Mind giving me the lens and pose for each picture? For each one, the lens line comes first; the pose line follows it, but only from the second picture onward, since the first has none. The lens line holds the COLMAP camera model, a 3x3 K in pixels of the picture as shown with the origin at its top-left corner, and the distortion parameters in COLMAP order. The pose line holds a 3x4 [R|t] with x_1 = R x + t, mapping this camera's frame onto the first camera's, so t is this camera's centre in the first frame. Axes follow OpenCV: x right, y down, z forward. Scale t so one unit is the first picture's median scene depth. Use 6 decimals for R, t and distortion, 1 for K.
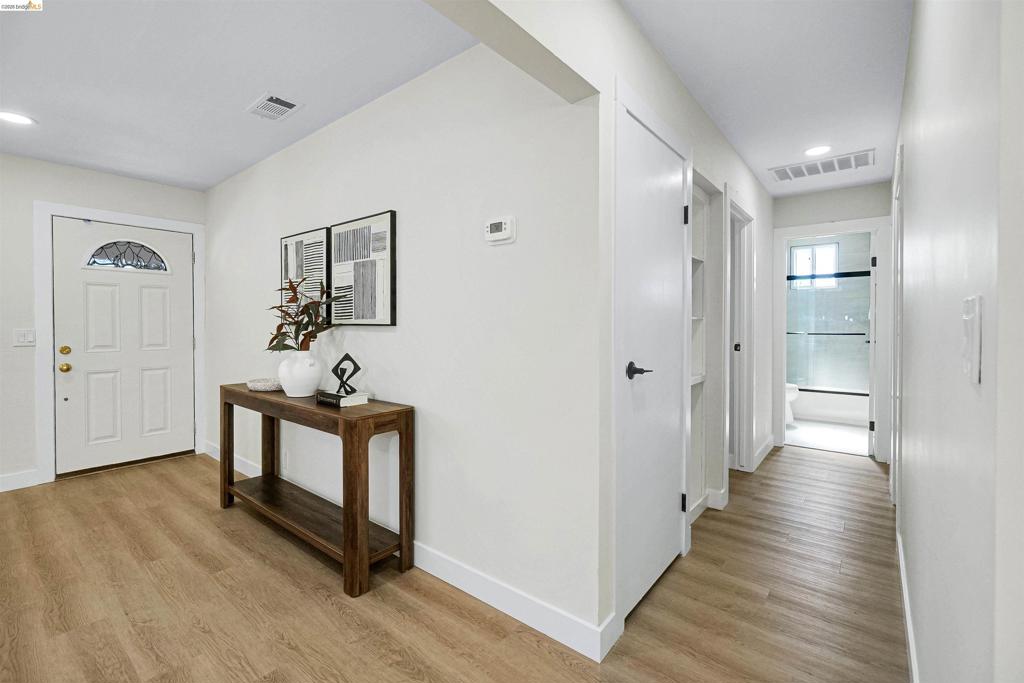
lens RADIAL K [[445.1, 0, 507.9], [0, 445.1, 329.9], [0, 0, 1]] dist [-0.001468, -0.000428]
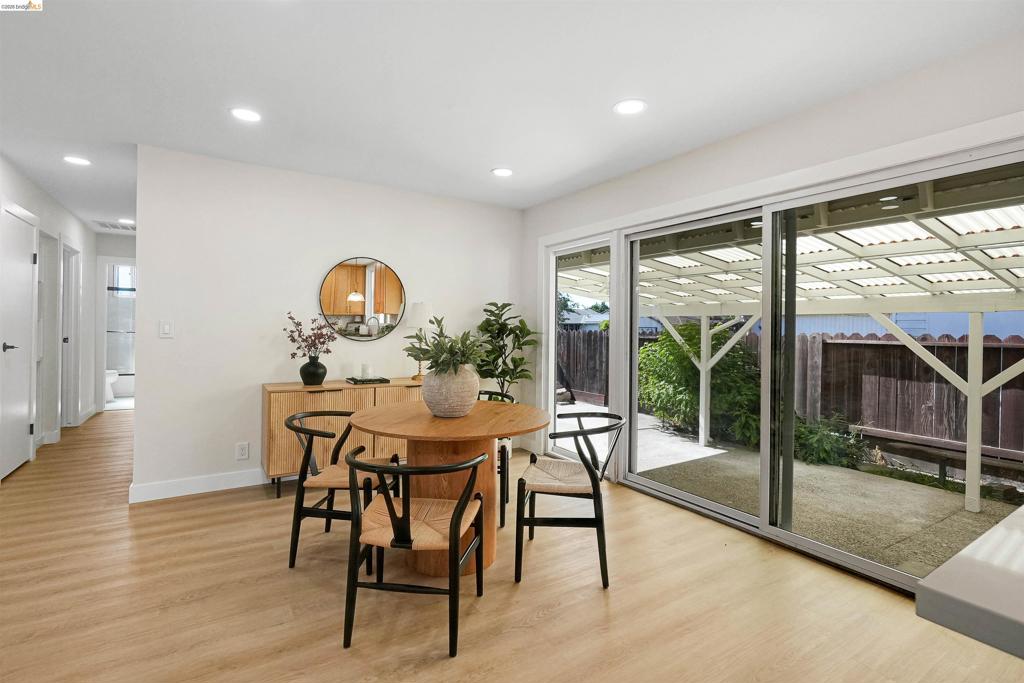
lens RADIAL K [[445.1, 0, 507.9], [0, 445.1, 329.9], [0, 0, 1]] dist [-0.001468, -0.000428]
pose [[0.283766, 0.005835, 0.958876, -0.437947], [-0.001044, 0.999983, -0.005776, 0.013548], [-0.958893, 0.000638, 0.283767, -0.745712]]
